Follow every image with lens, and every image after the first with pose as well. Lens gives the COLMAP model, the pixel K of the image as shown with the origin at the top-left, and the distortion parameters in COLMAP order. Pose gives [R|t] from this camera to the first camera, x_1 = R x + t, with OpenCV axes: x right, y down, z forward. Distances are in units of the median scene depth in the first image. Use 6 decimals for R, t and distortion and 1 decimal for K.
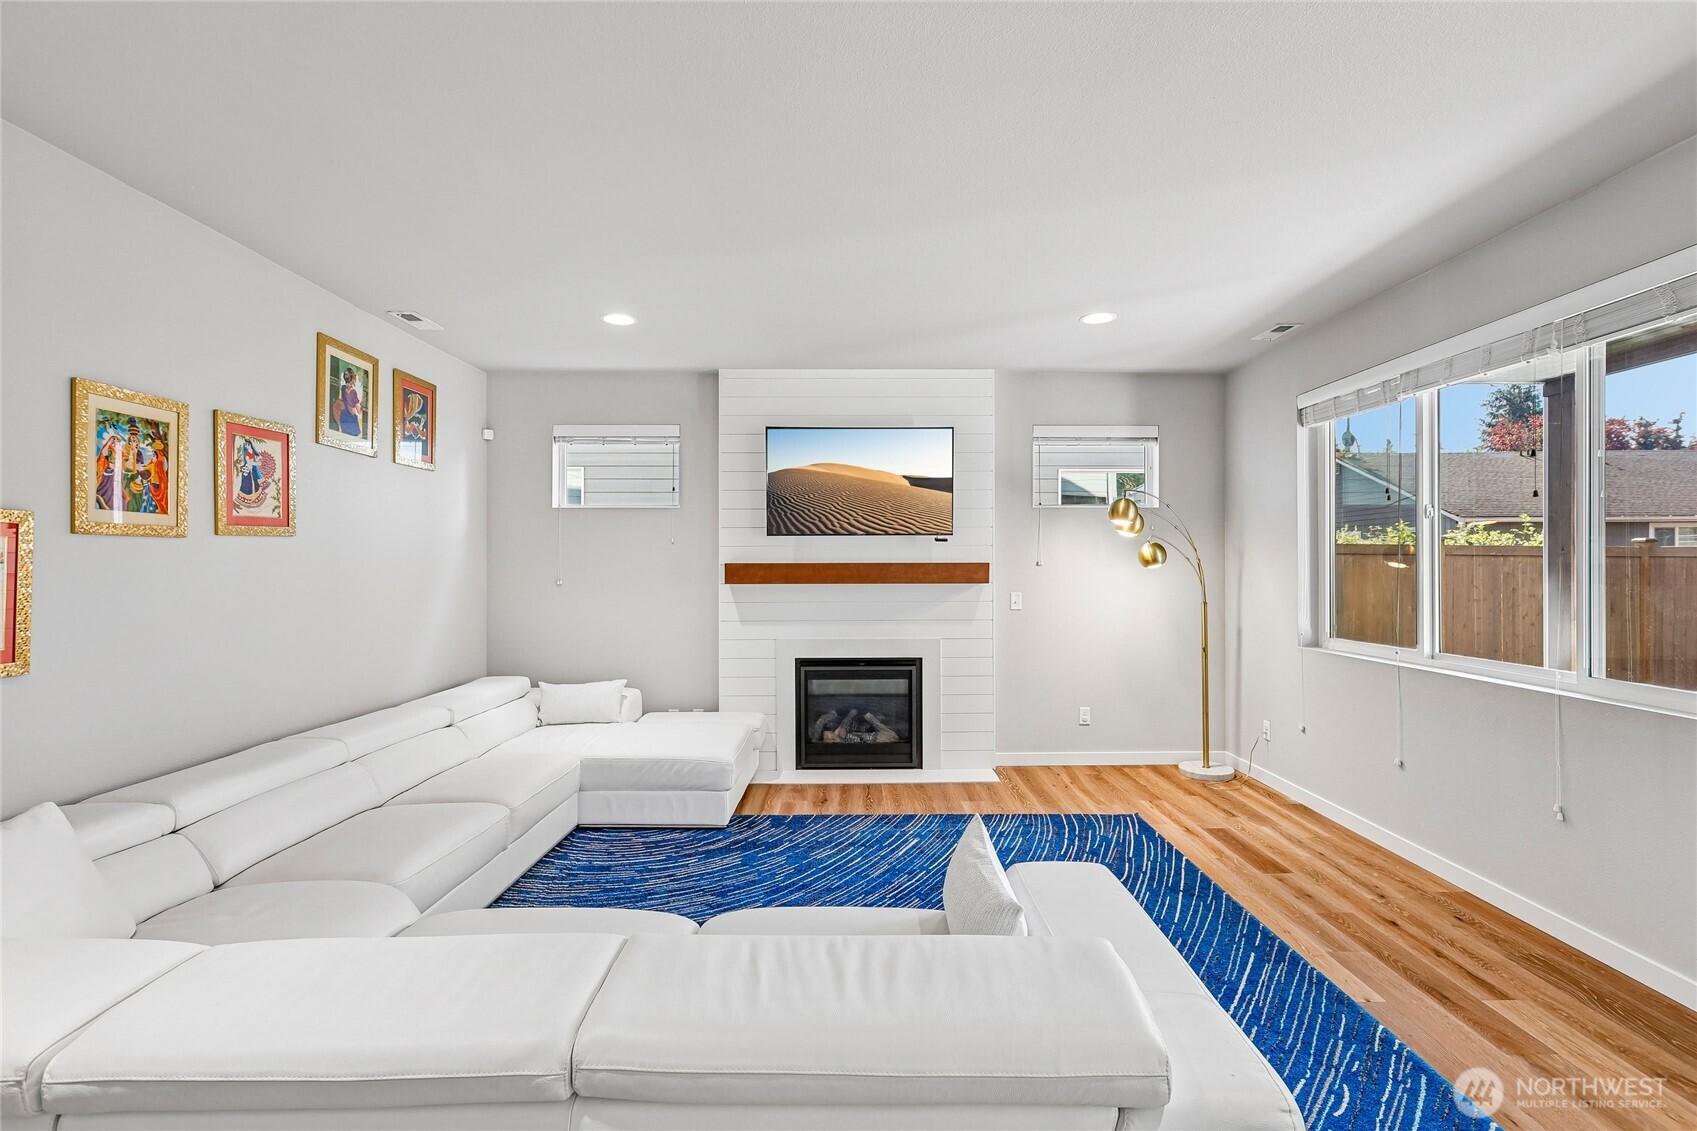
lens RADIAL K [[766.6, 0, 860.5], [0, 766.6, 565.7], [0, 0, 1]] dist [-0.003117, 0.003580]
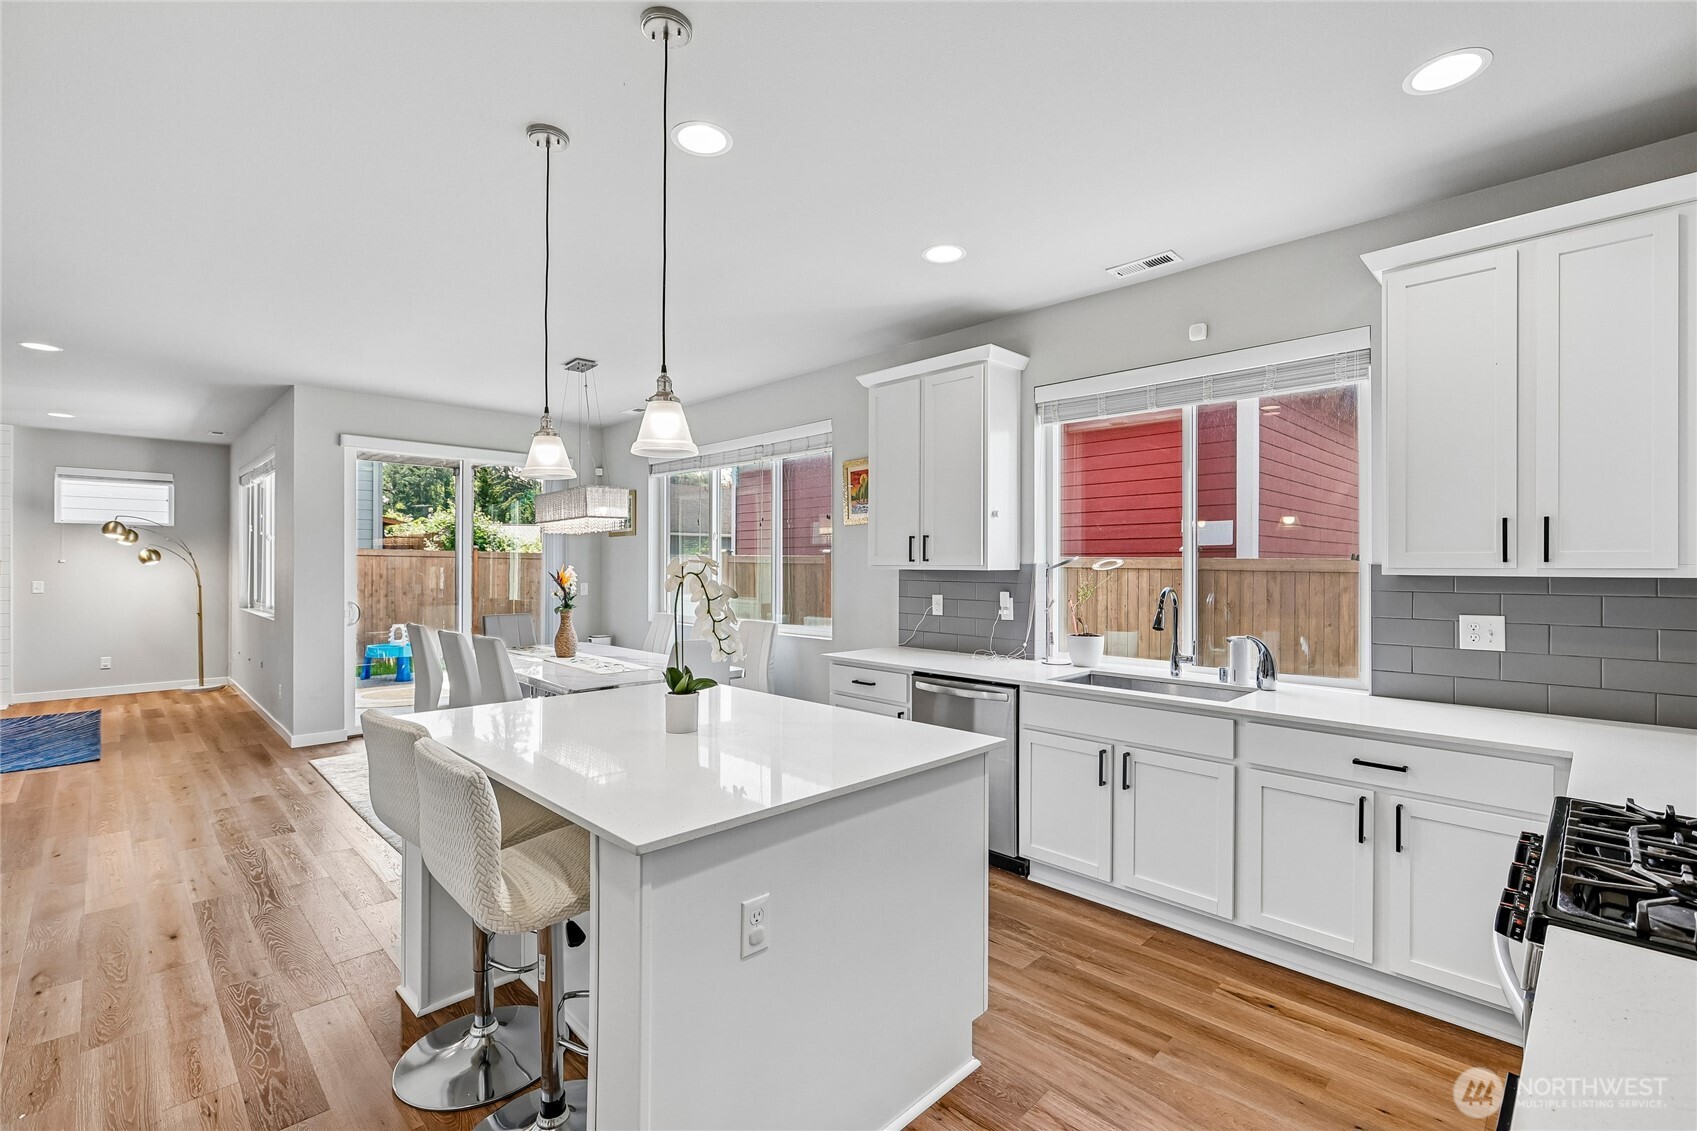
lens RADIAL K [[753.3, 0, 851.5], [0, 753.3, 559.9], [0, 0, 1]] dist [-0.004247, 0.002953]
pose [[0.716371, 0.006889, 0.697686, 0.370123], [-0.003899, 0.999975, -0.005870, -0.003230], [-0.697709, 0.001485, 0.716380, -1.261761]]
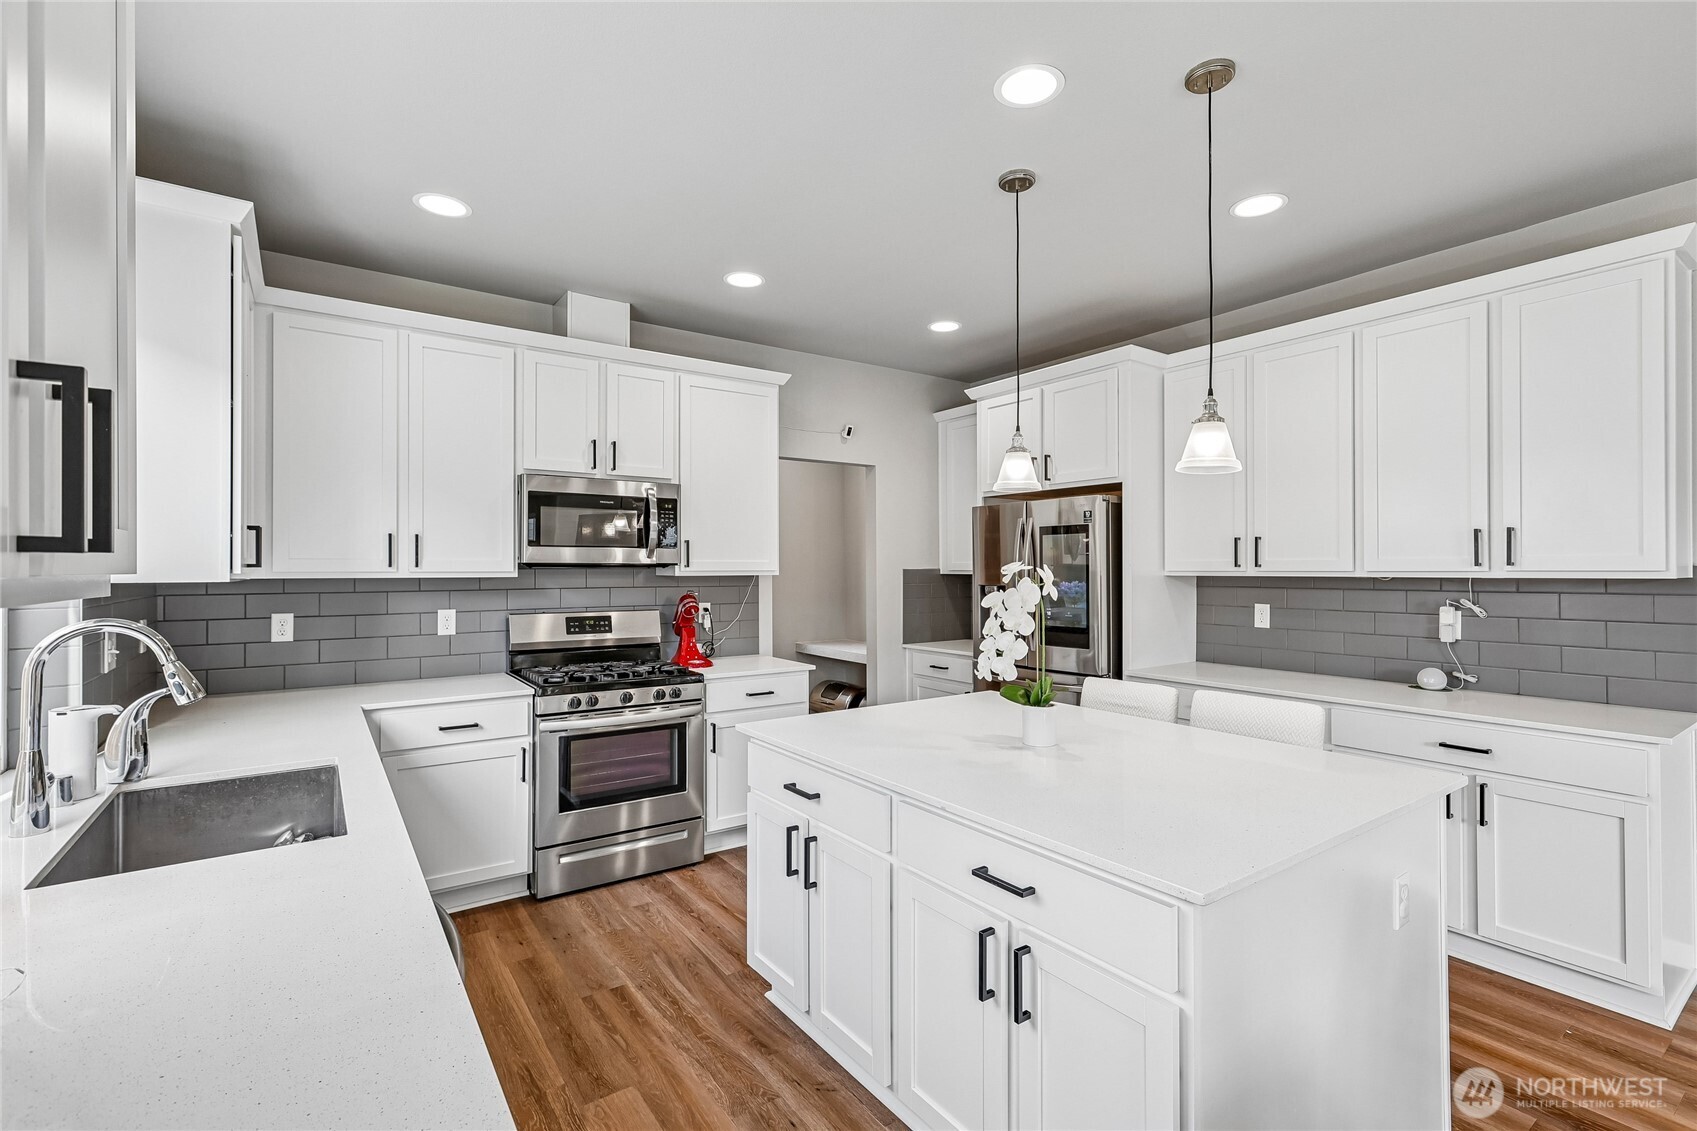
lens RADIAL K [[753.3, 0, 847.4], [0, 753.3, 568.3], [0, 0, 1]] dist [-0.004247, 0.002953]
pose [[-0.820433, 0.002542, -0.571737, 1.009290], [0.003530, 0.999994, -0.000619, -0.003999], [0.571732, -0.002526, -0.820436, -0.517845]]
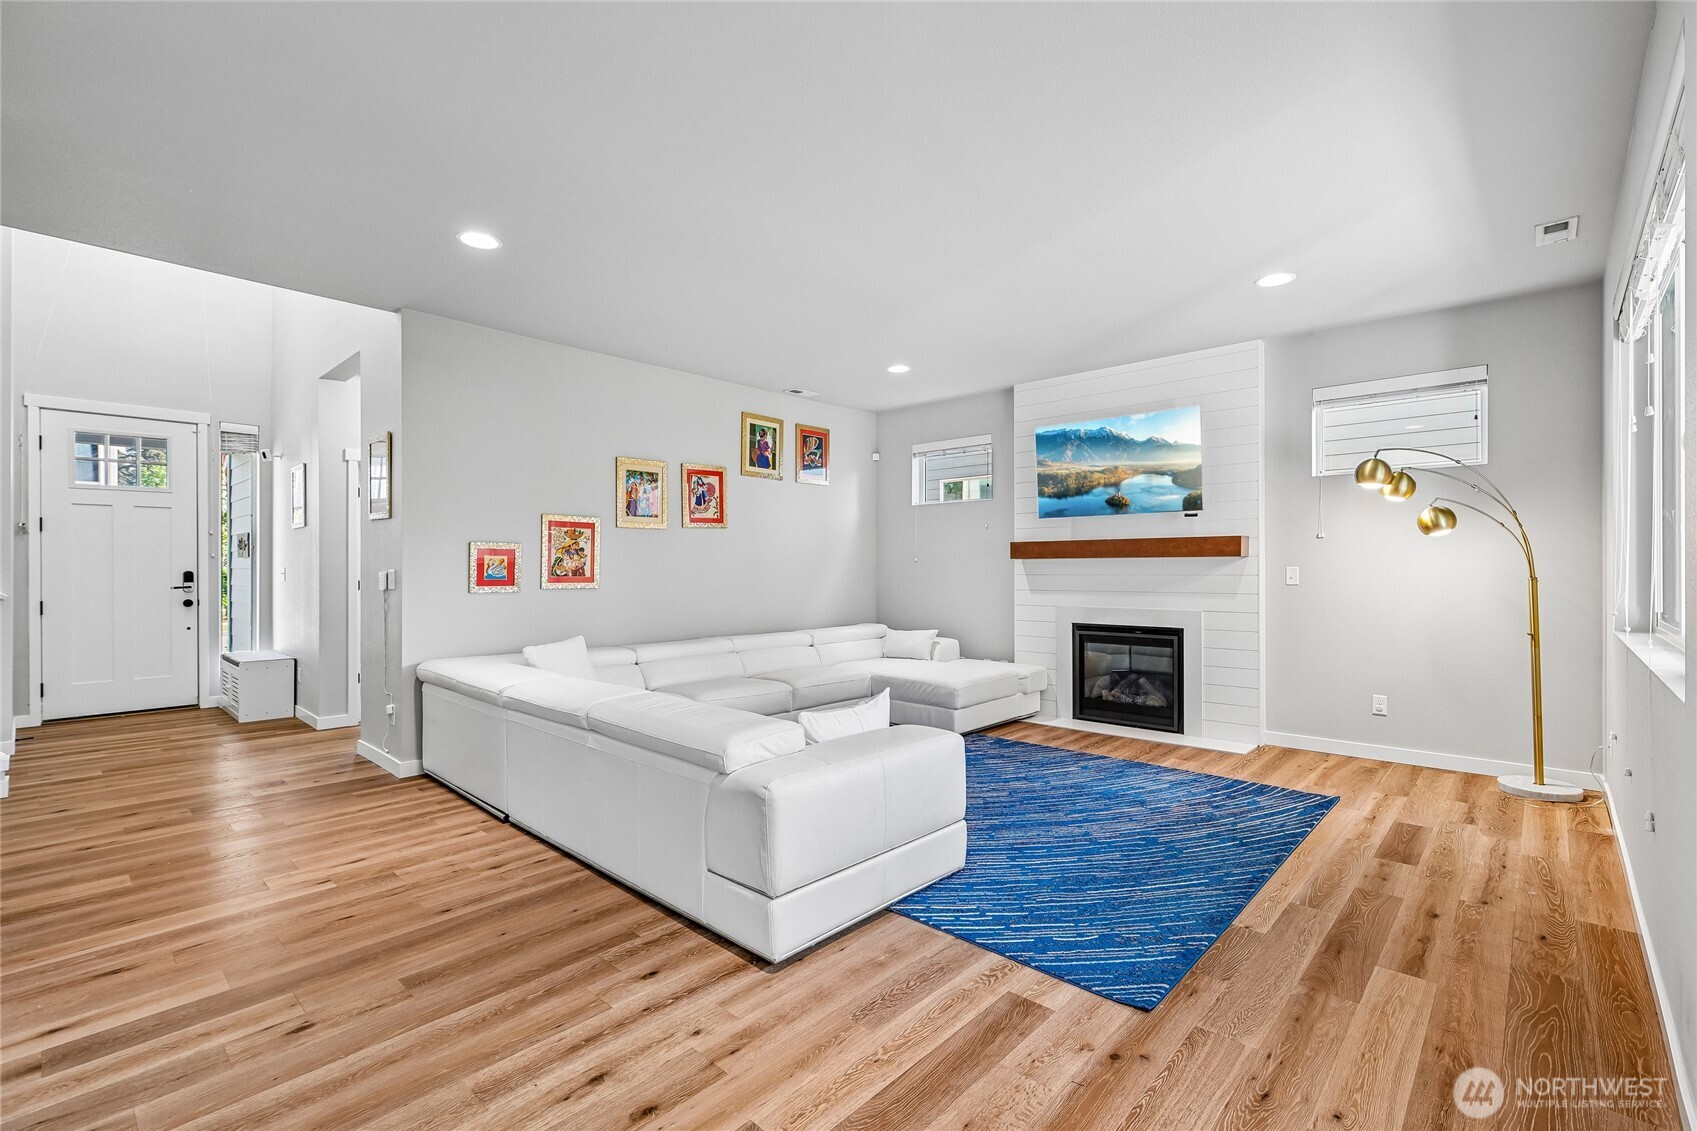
lens RADIAL K [[753.3, 0, 862.2], [0, 753.3, 566.1], [0, 0, 1]] dist [-0.004247, 0.002953]
pose [[0.732962, -0.001532, -0.680267, 0.532643], [0.002200, 0.999998, 0.000118, 0.039223], [0.680266, -0.001583, 0.732964, -0.061226]]
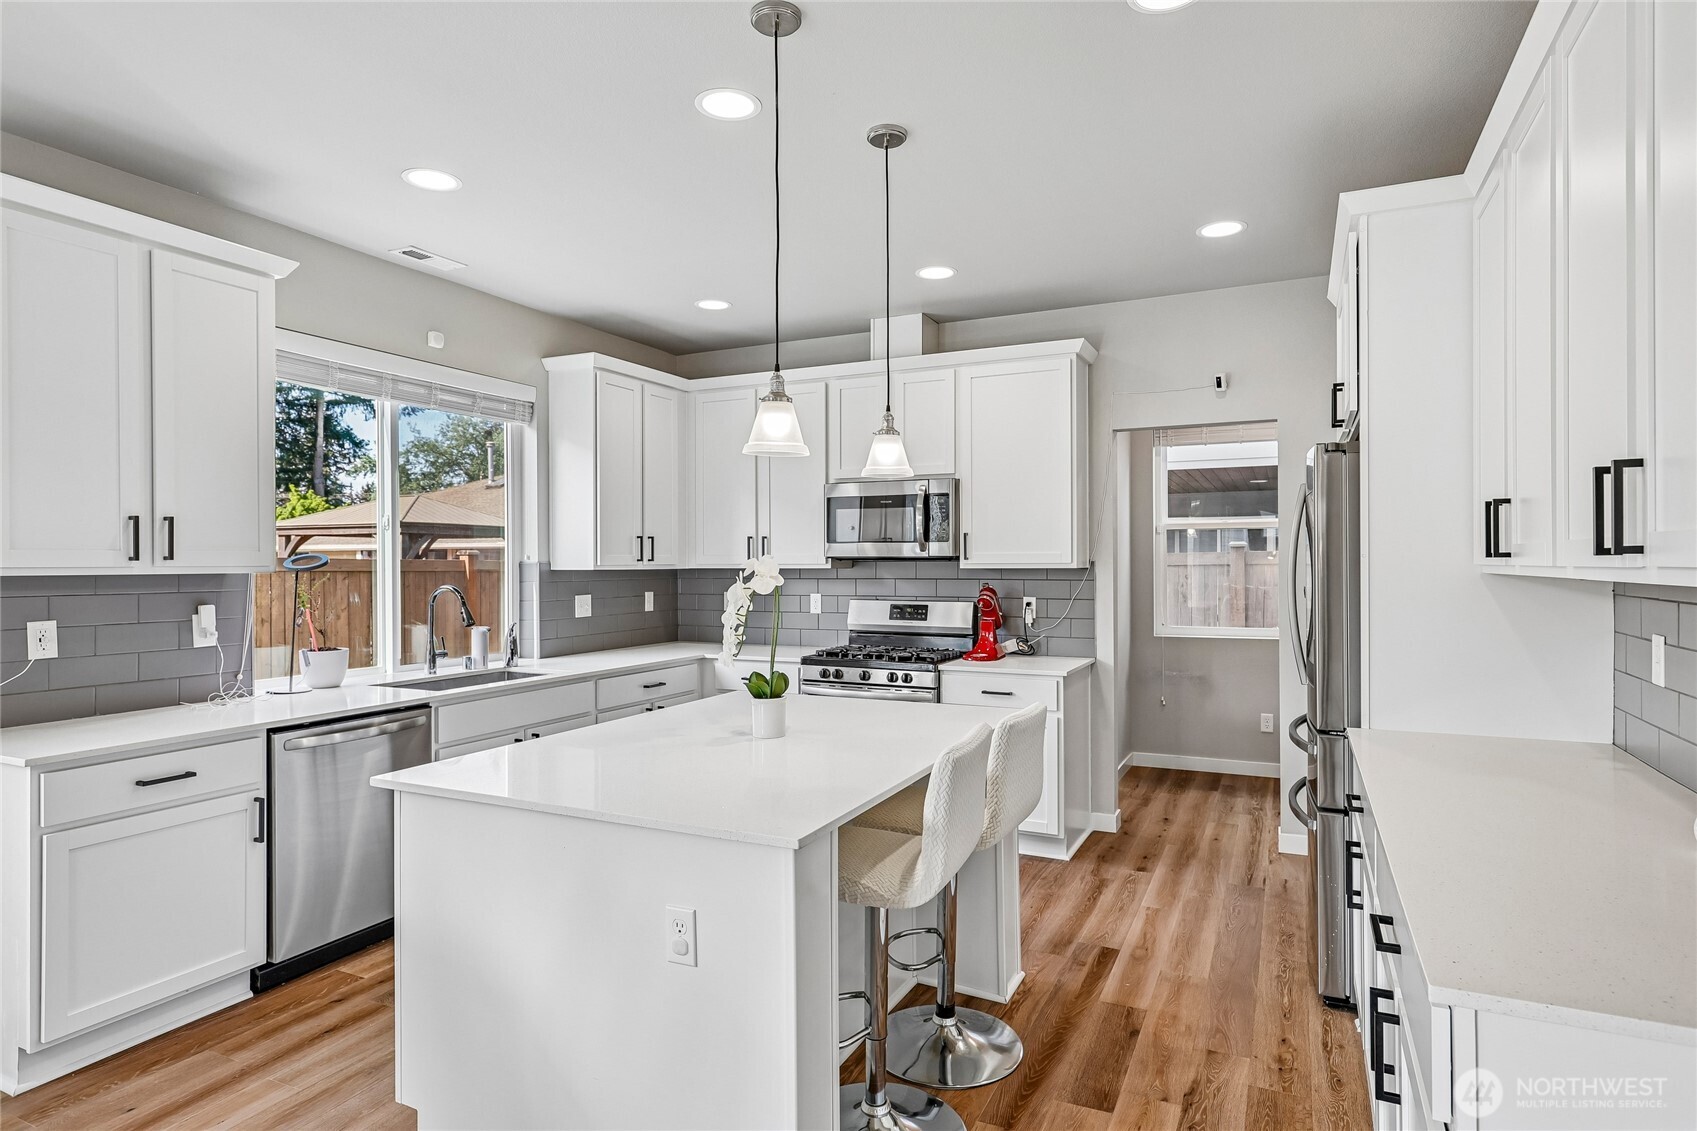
lens RADIAL K [[920.6, 0, 863.3], [0, 920.6, 561.9], [0, 0, 1]] dist [-0.006426, 0.003973]
pose [[-0.899980, 0.003236, 0.435919, 0.326745], [0.003289, 0.999994, -0.000633, -0.003949], [-0.435919, 0.000864, -0.899986, -0.329106]]
